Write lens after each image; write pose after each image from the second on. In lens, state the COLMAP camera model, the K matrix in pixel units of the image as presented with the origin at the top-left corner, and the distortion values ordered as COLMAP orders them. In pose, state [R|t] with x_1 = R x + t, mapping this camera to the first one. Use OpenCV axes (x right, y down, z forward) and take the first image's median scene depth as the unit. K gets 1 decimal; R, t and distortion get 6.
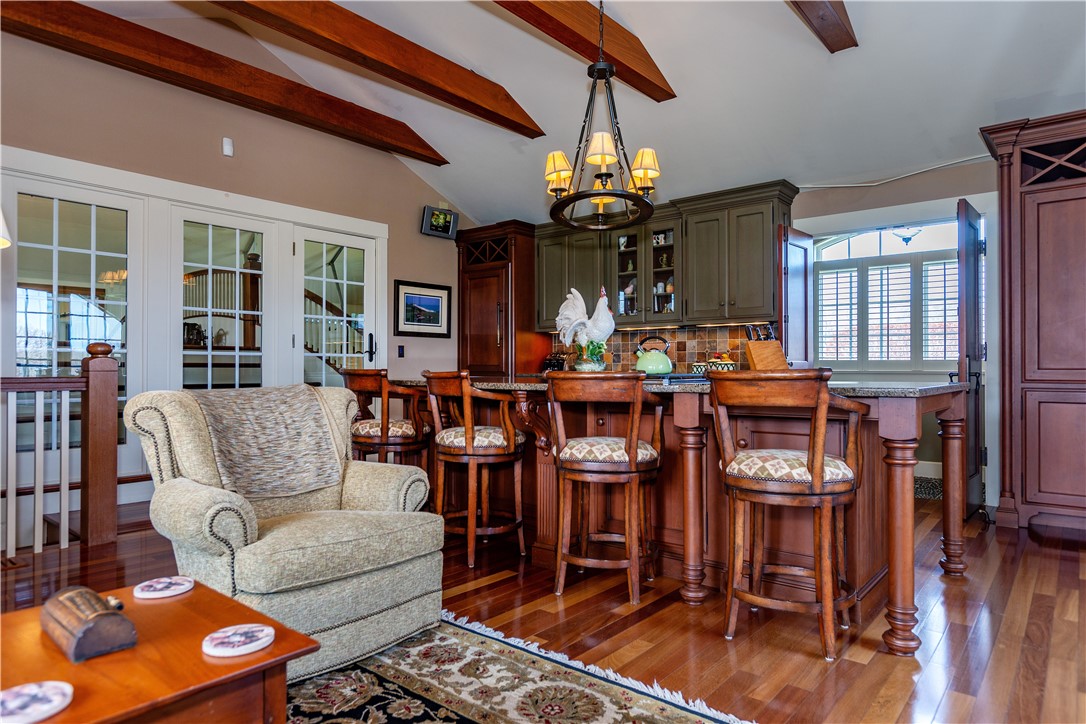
lens RADIAL K [[652.6, 0, 541.3], [0, 652.6, 360.6], [0, 0, 1]] dist [-0.002225, -0.000206]
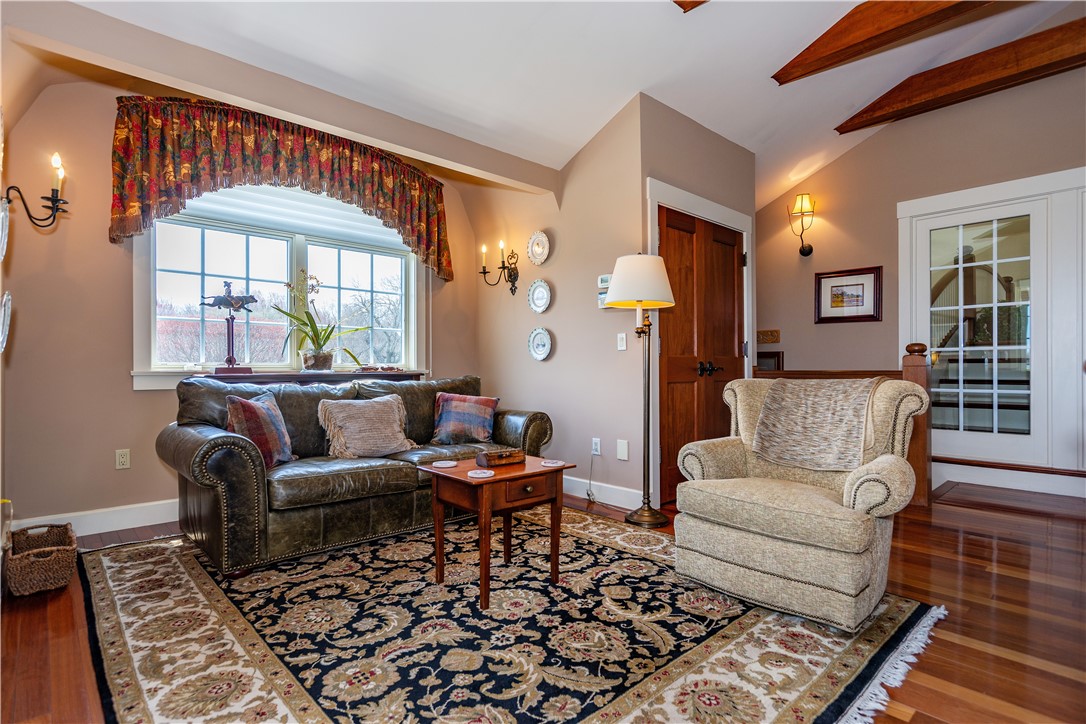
lens RADIAL K [[538.7, 0, 541.8], [0, 538.7, 368.2], [0, 0, 1]] dist [0.003898, 0.000824]
pose [[-0.130387, -0.004619, -0.991452, 0.725865], [0.015863, 0.999851, -0.006744, 0.023876], [0.991336, -0.016607, -0.130294, 0.715116]]
